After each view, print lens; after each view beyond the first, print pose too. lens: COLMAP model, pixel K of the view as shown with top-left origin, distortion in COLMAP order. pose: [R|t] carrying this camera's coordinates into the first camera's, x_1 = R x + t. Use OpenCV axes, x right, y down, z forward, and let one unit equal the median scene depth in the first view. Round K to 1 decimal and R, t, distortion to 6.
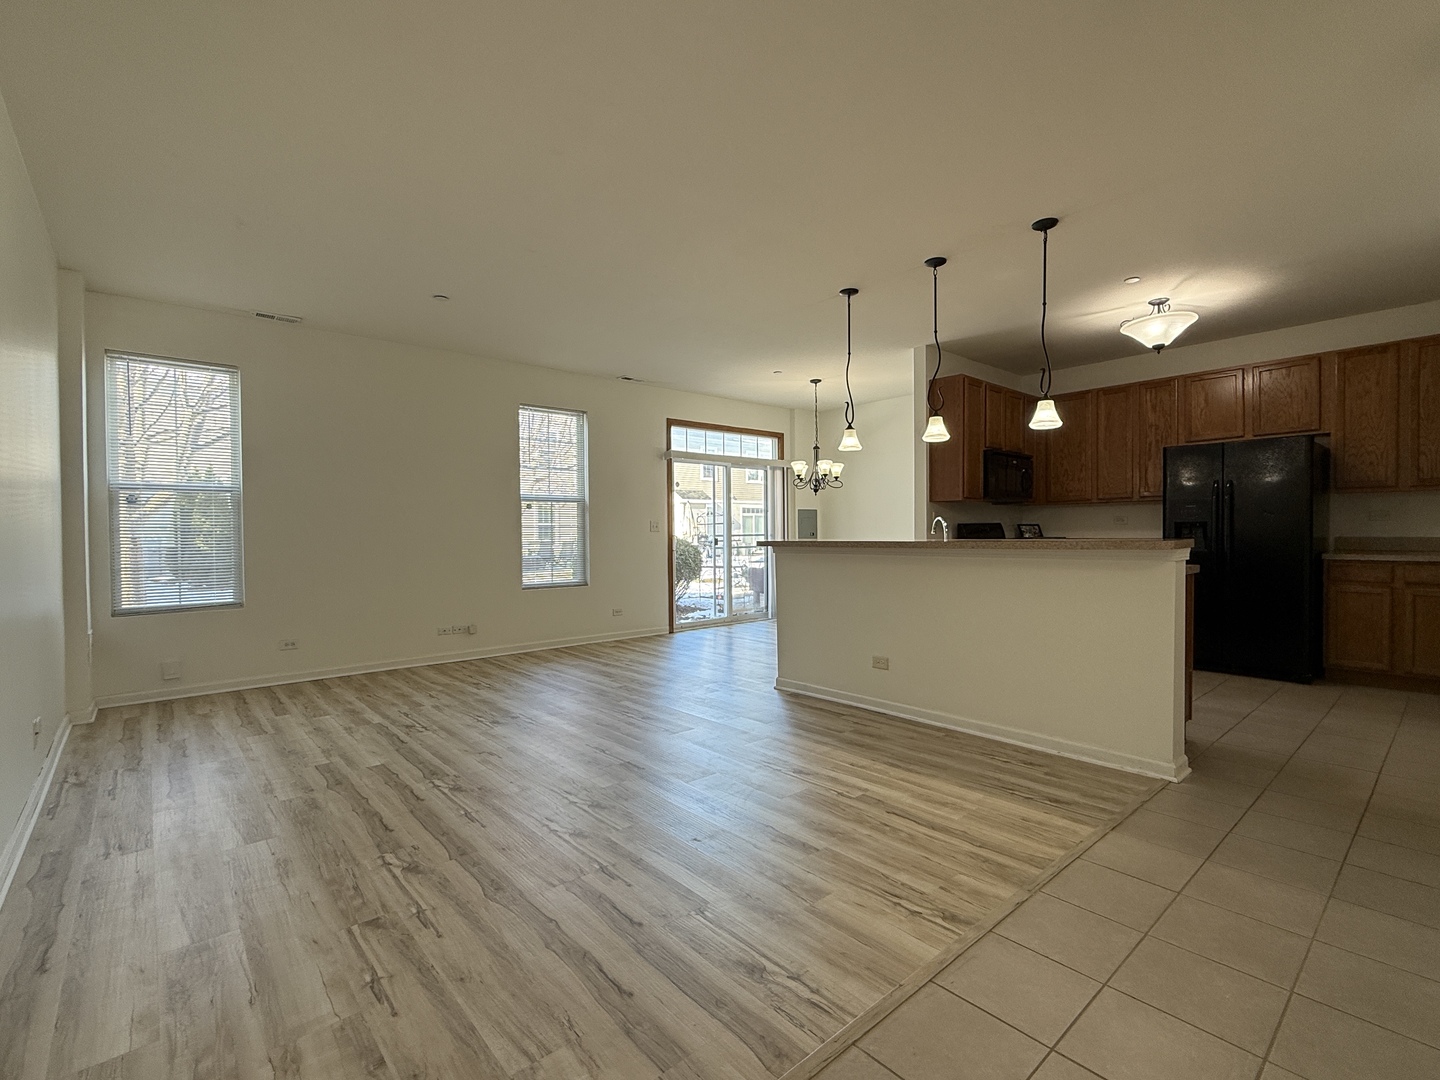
lens RADIAL K [[662.4, 0, 722.2], [0, 662.4, 543.0], [0, 0, 1]] dist [-0.001123, -0.001453]
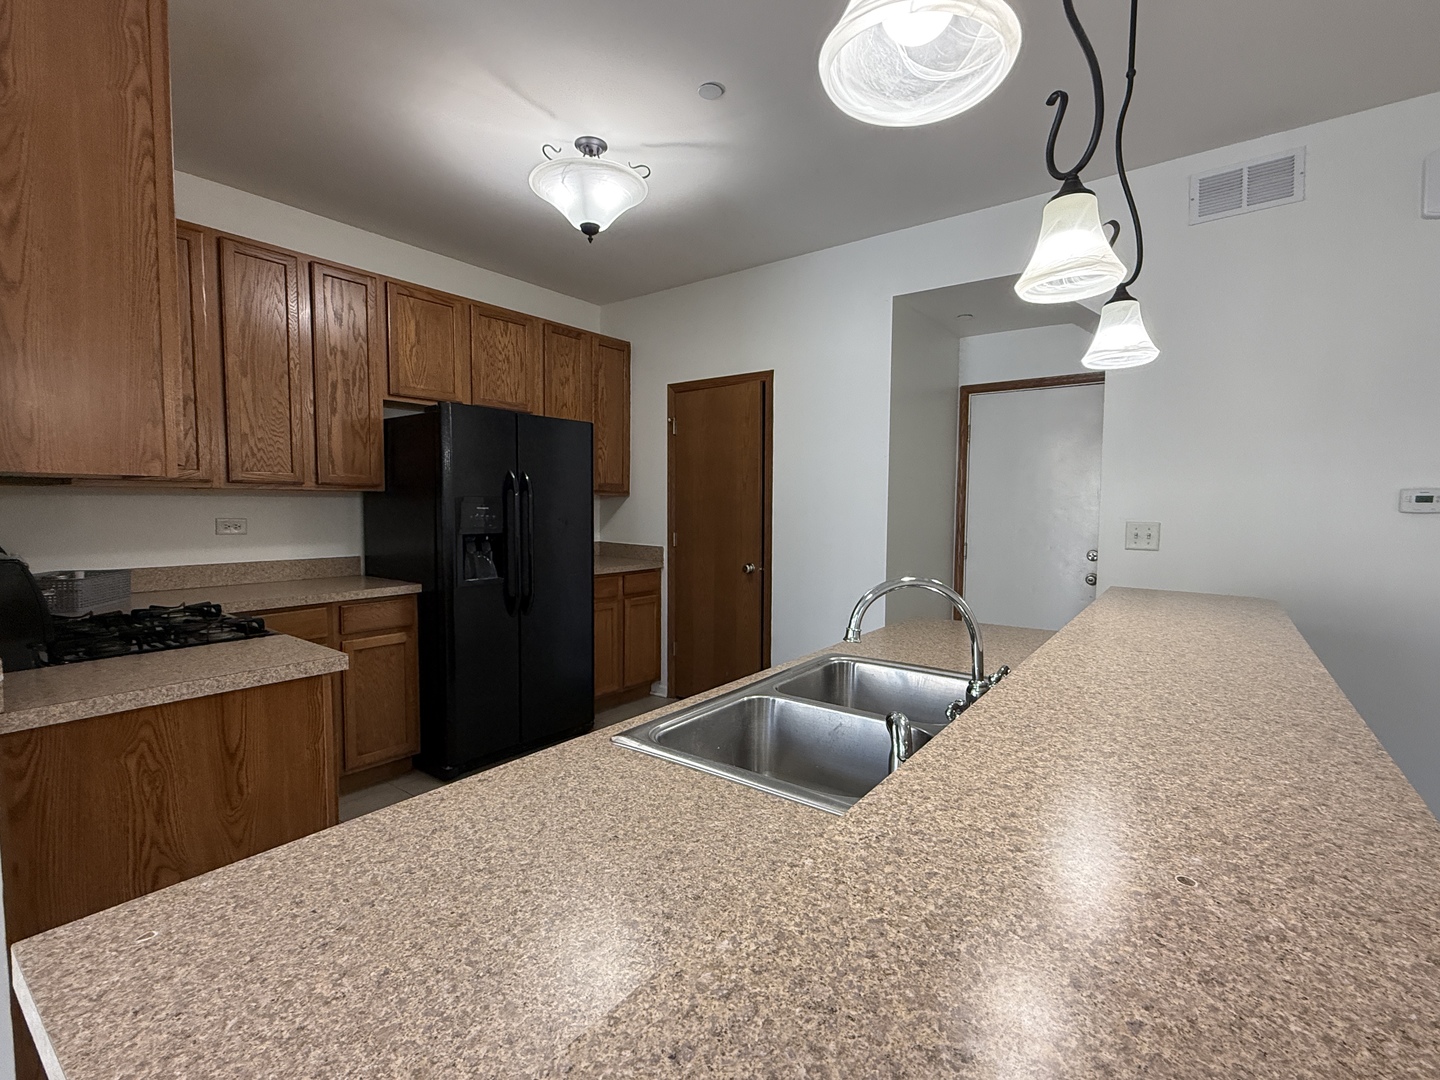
lens RADIAL K [[662.4, 0, 722.2], [0, 662.4, 543.0], [0, 0, 1]] dist [-0.001123, -0.001453]
pose [[-0.200862, -0.049903, 0.978348, 0.098905], [0.009733, 0.998551, 0.052932, -0.077843], [-0.979571, 0.020154, -0.200085, 1.311088]]
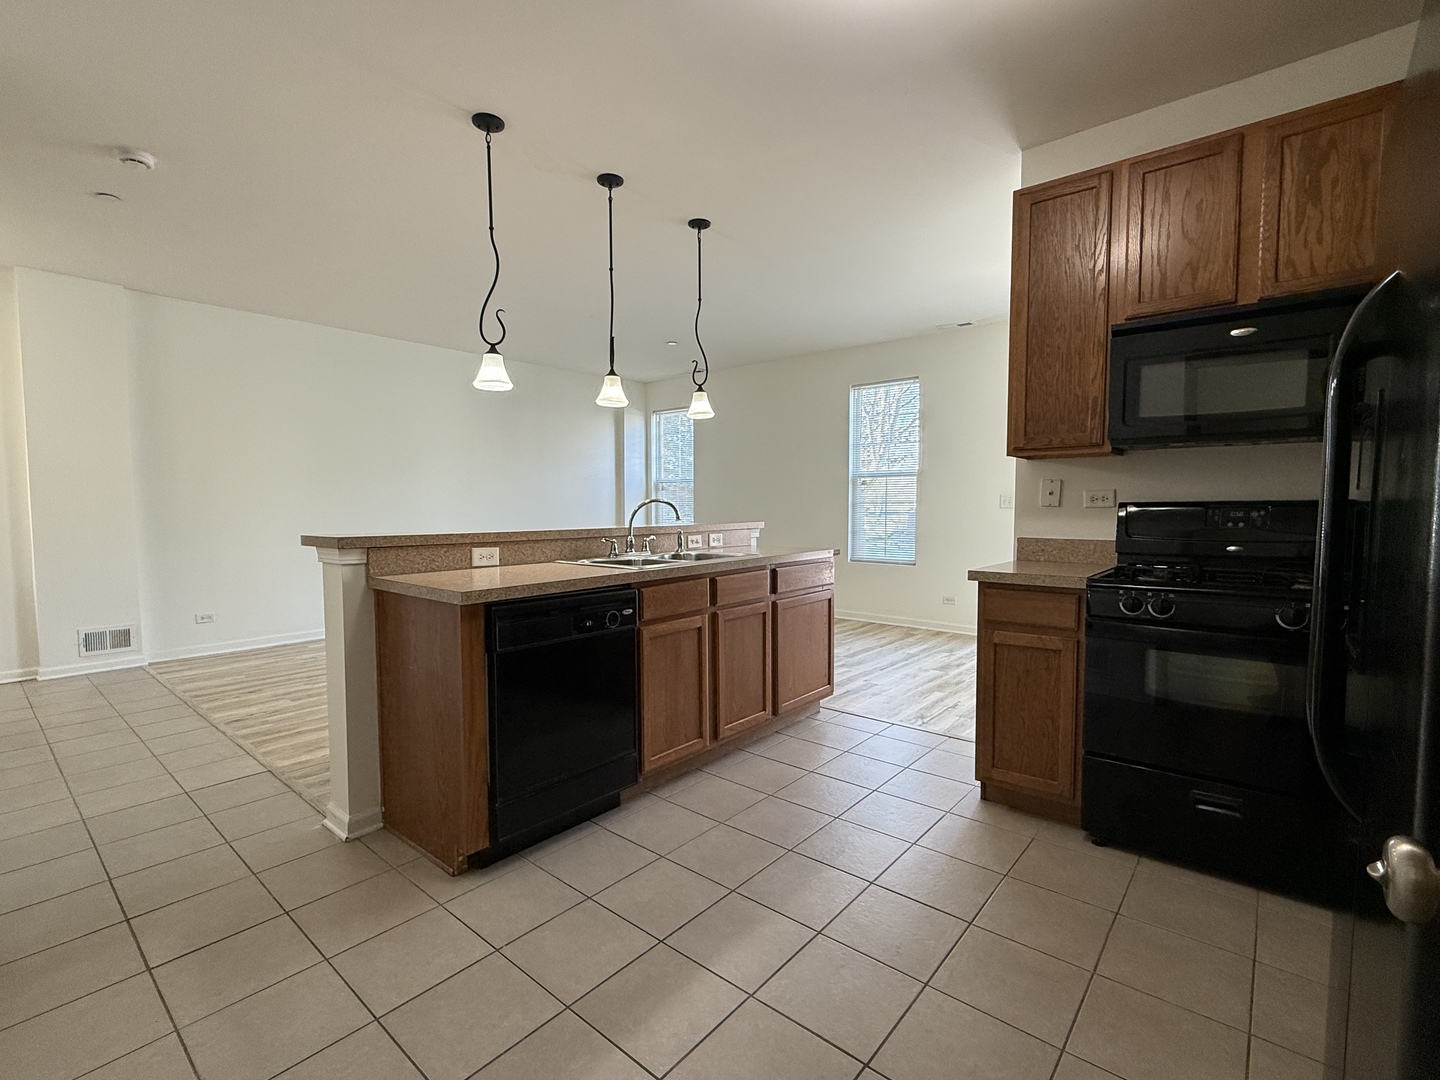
lens RADIAL K [[662.4, 0, 722.2], [0, 662.4, 543.0], [0, 0, 1]] dist [-0.001123, -0.001453]
pose [[0.151870, 0.071612, -0.985803, 1.277198], [-0.015738, 0.997421, 0.070032, -0.050750], [0.988275, 0.004879, 0.152606, 1.113976]]
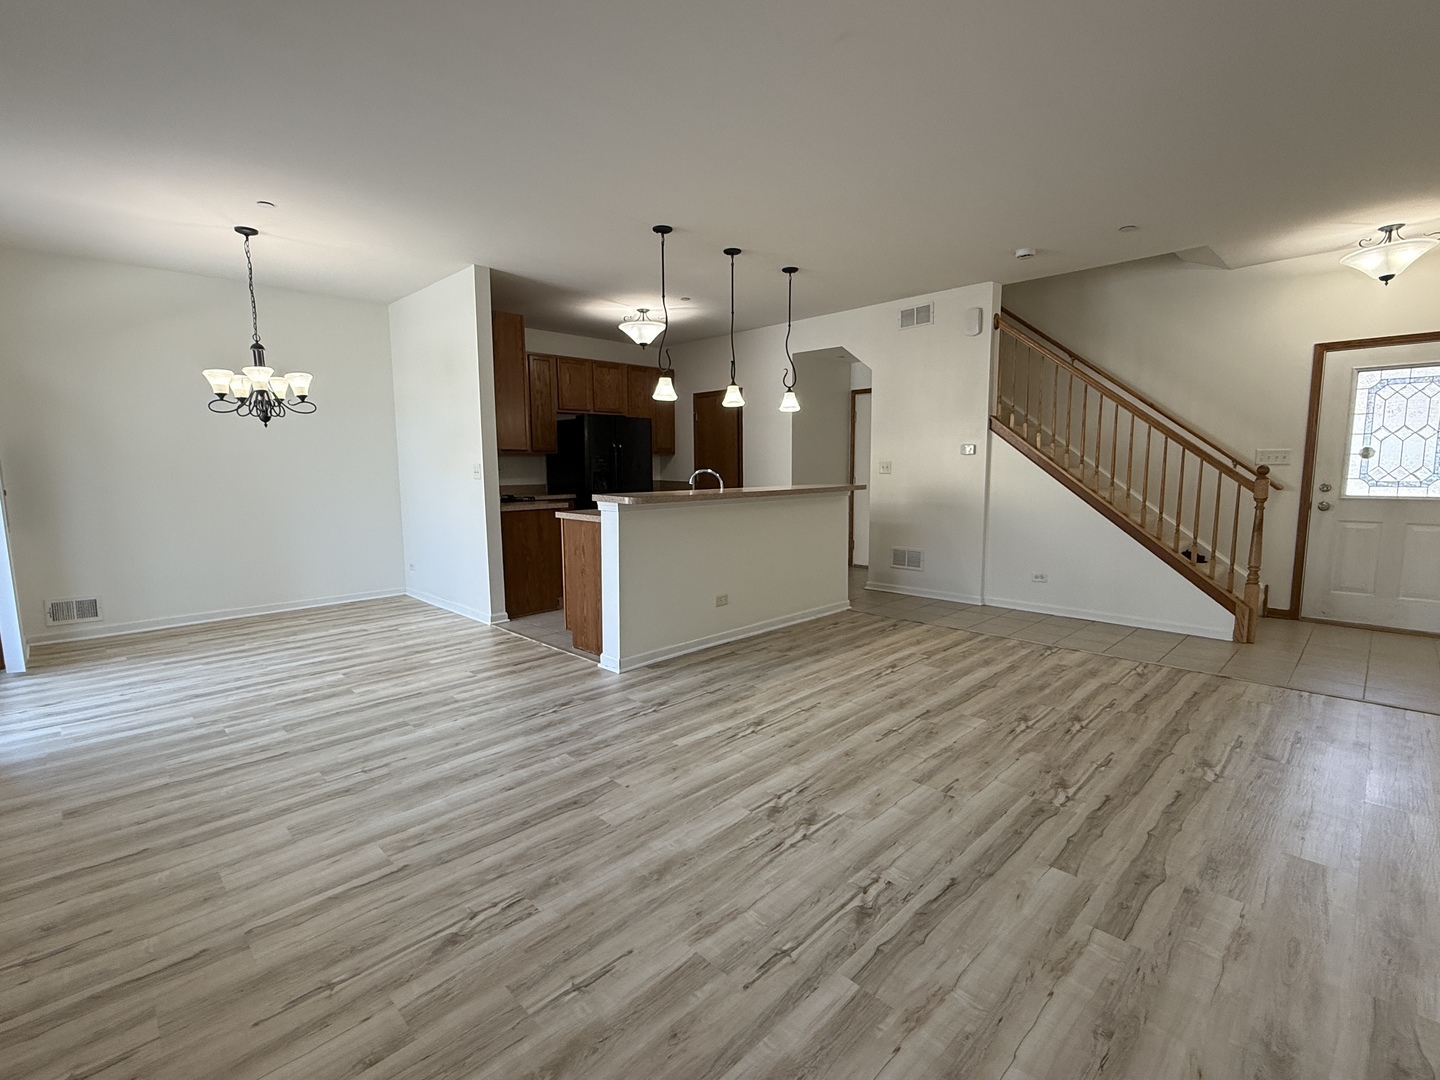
lens RADIAL K [[662.4, 0, 722.2], [0, 662.4, 543.0], [0, 0, 1]] dist [-0.001123, -0.001453]
pose [[-0.065726, -0.107796, 0.991998, -0.983517], [0.023905, 0.993692, 0.109564, -0.043805], [-0.997551, 0.030914, -0.062734, 1.217589]]
